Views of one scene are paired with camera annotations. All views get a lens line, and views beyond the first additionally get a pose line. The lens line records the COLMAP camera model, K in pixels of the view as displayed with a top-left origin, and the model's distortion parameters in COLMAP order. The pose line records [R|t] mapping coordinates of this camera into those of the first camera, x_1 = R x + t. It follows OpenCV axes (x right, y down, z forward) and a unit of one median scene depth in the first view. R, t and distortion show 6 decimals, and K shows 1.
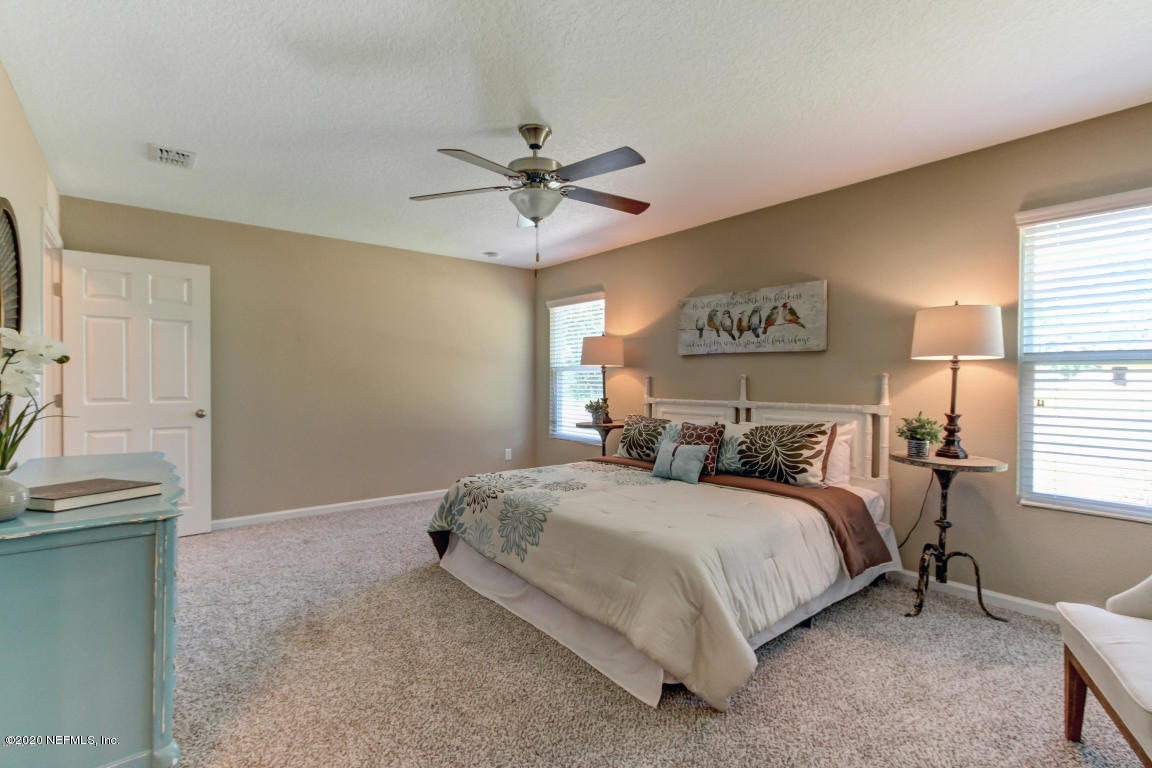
lens RADIAL K [[531.6, 0, 578.1], [0, 531.6, 382.0], [0, 0, 1]] dist [-0.012242, 0.001761]
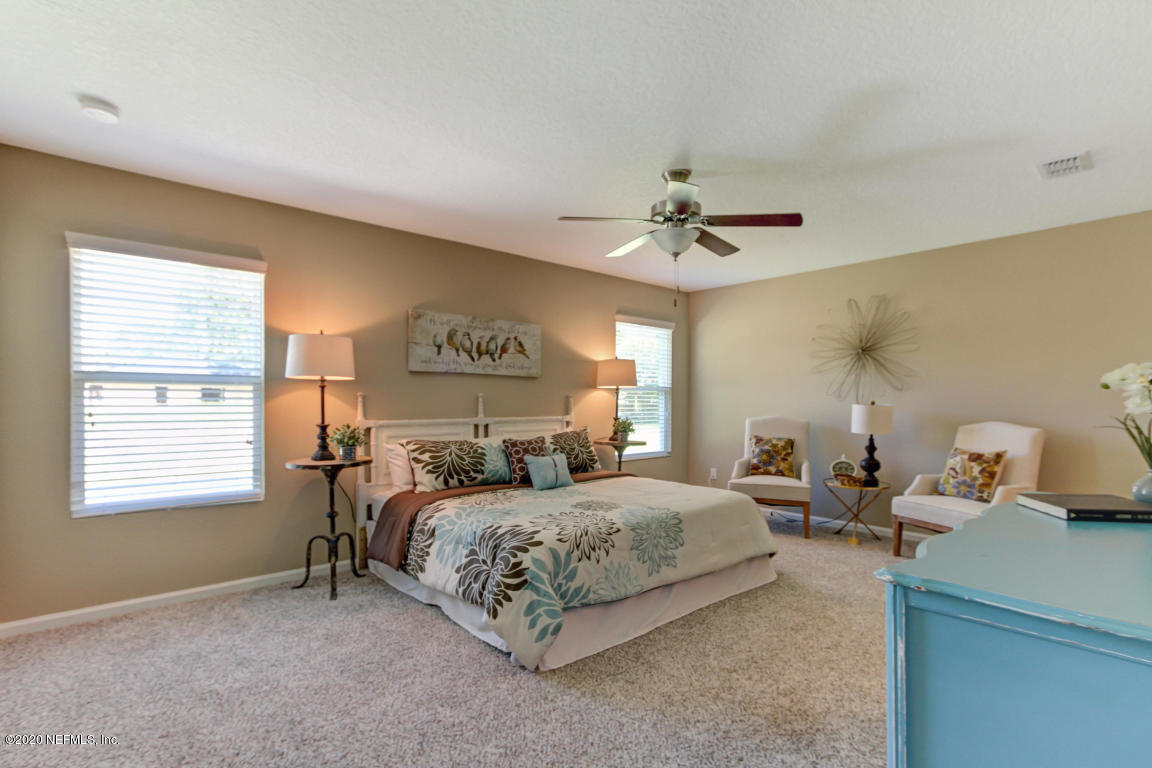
lens RADIAL K [[531.6, 0, 577.5], [0, 531.6, 400.6], [0, 0, 1]] dist [-0.012242, 0.001761]
pose [[-0.025673, -0.003451, 0.999664, -0.799814], [0.001169, 0.999993, 0.003482, -0.003242], [-0.999670, 0.001258, -0.025669, 0.833753]]
